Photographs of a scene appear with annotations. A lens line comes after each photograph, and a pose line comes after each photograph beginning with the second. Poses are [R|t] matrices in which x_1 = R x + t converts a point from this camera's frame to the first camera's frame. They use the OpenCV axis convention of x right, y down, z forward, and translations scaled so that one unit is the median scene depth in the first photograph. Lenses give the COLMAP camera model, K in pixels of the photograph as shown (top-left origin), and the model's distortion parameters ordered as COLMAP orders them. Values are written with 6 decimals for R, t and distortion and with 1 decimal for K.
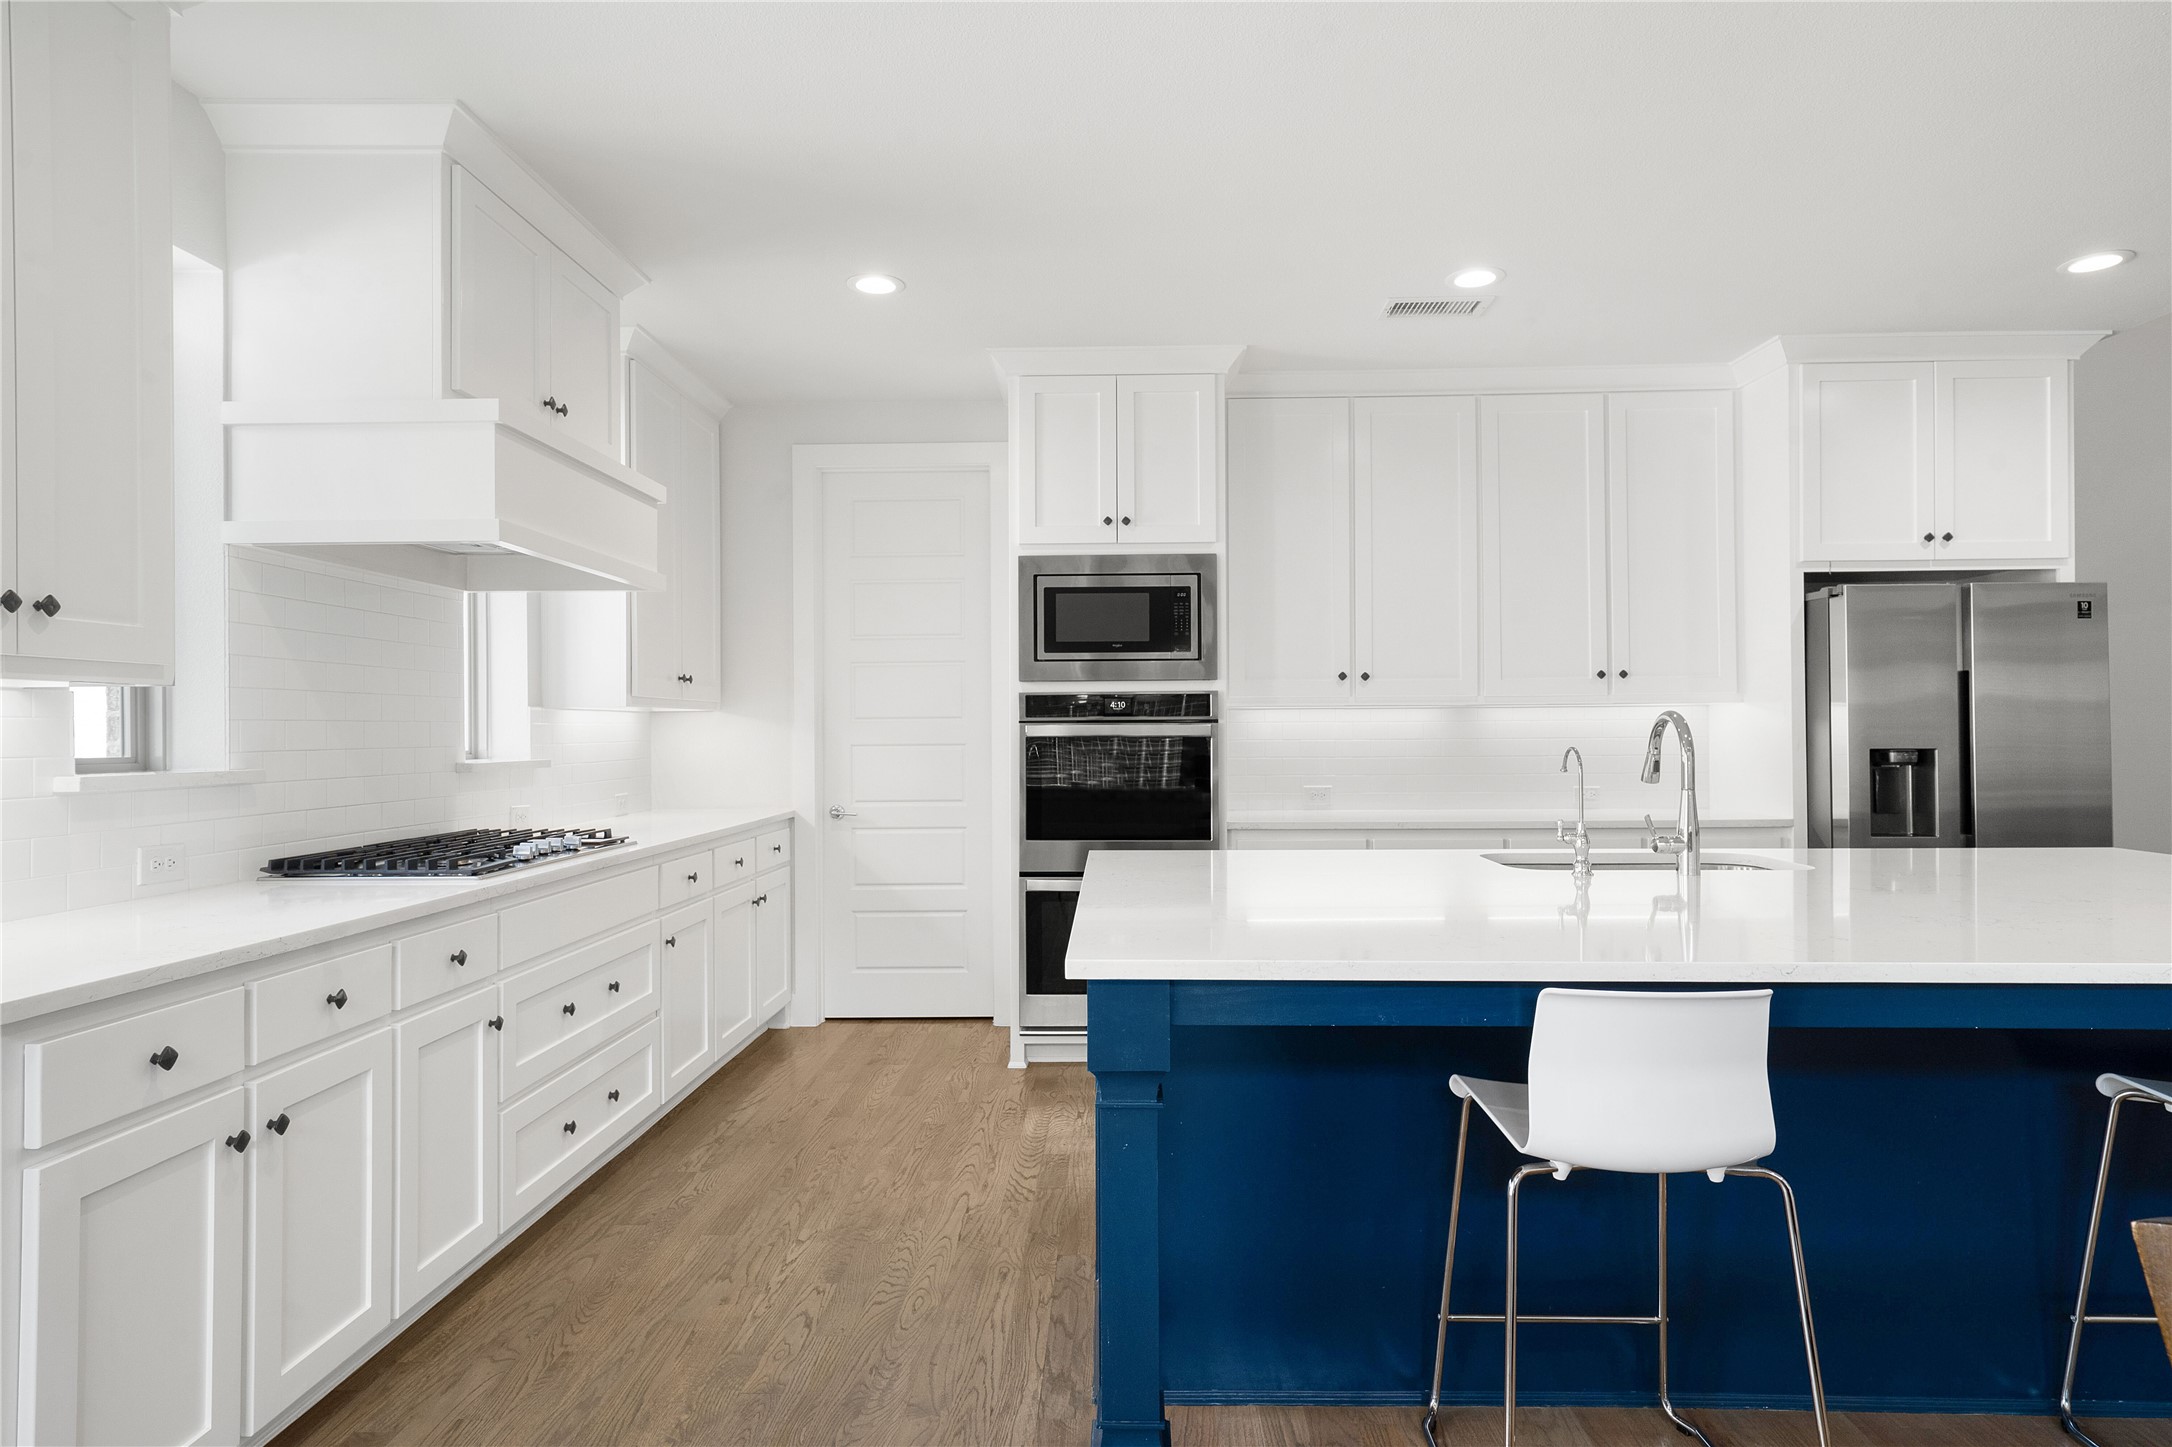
lens RADIAL K [[1191.7, 0, 1102.5], [0, 1191.7, 717.8], [0, 0, 1]] dist [0.004440, 0.001429]
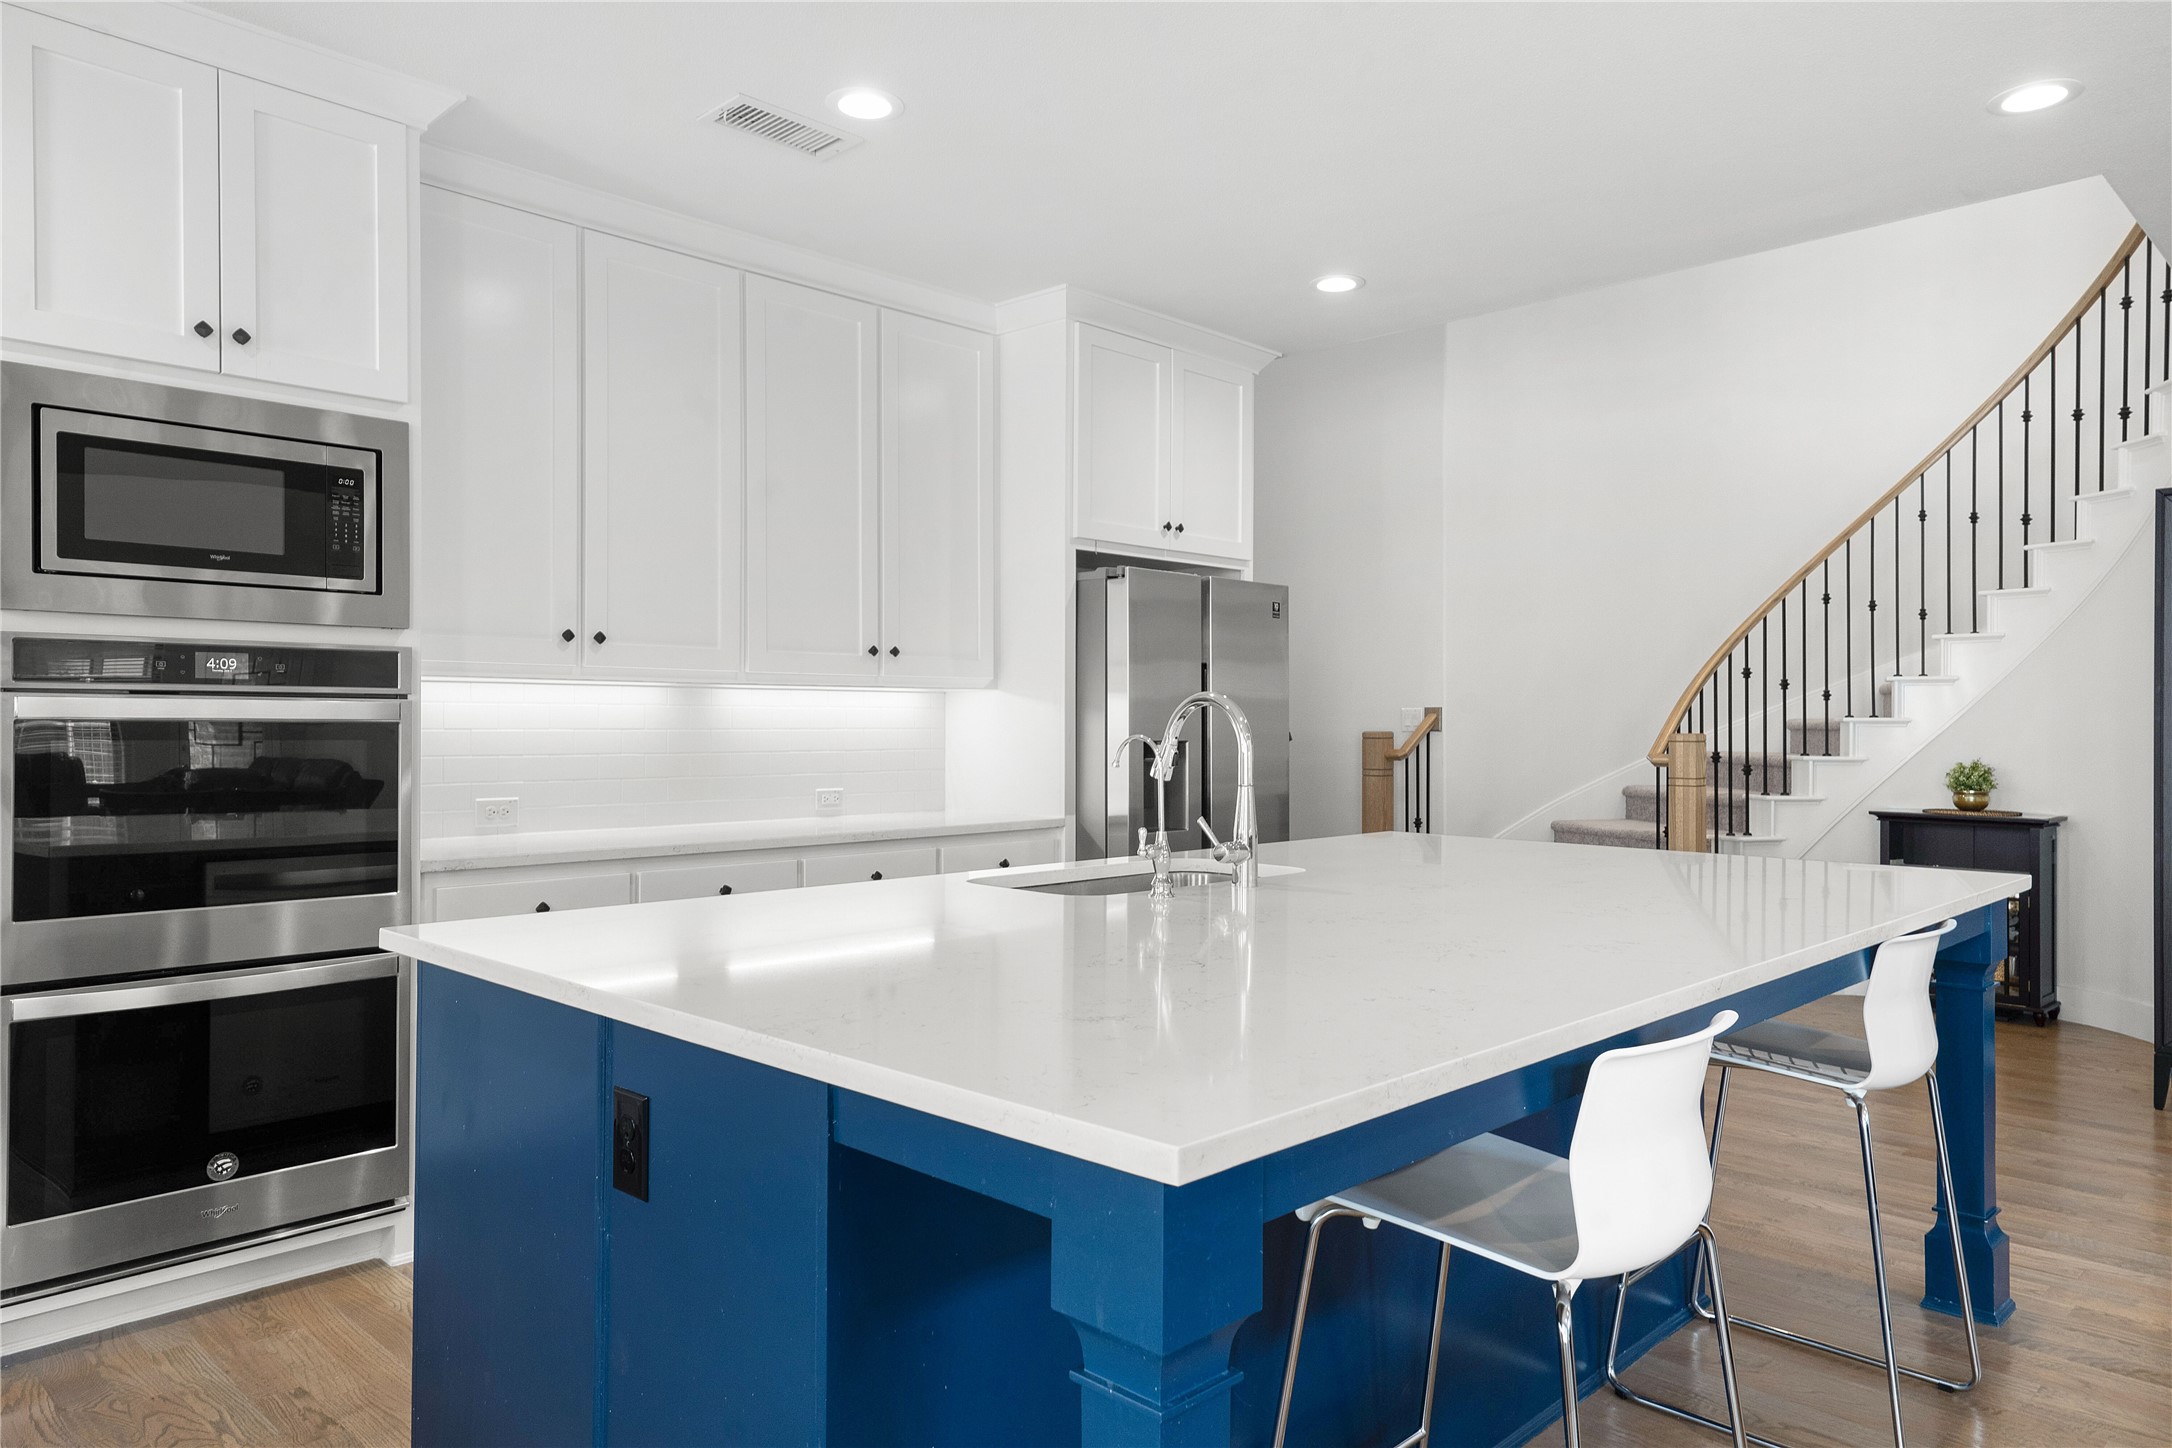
lens RADIAL K [[1399.3, 0, 1094.3], [0, 1399.3, 720.0], [0, 0, 1]] dist [0.004329, 0.005510]
pose [[0.676775, 0.010412, 0.736116, -0.193357], [-0.014386, 0.999896, -0.000917, 0.009955], [-0.736049, -0.009970, 0.676855, 0.255971]]
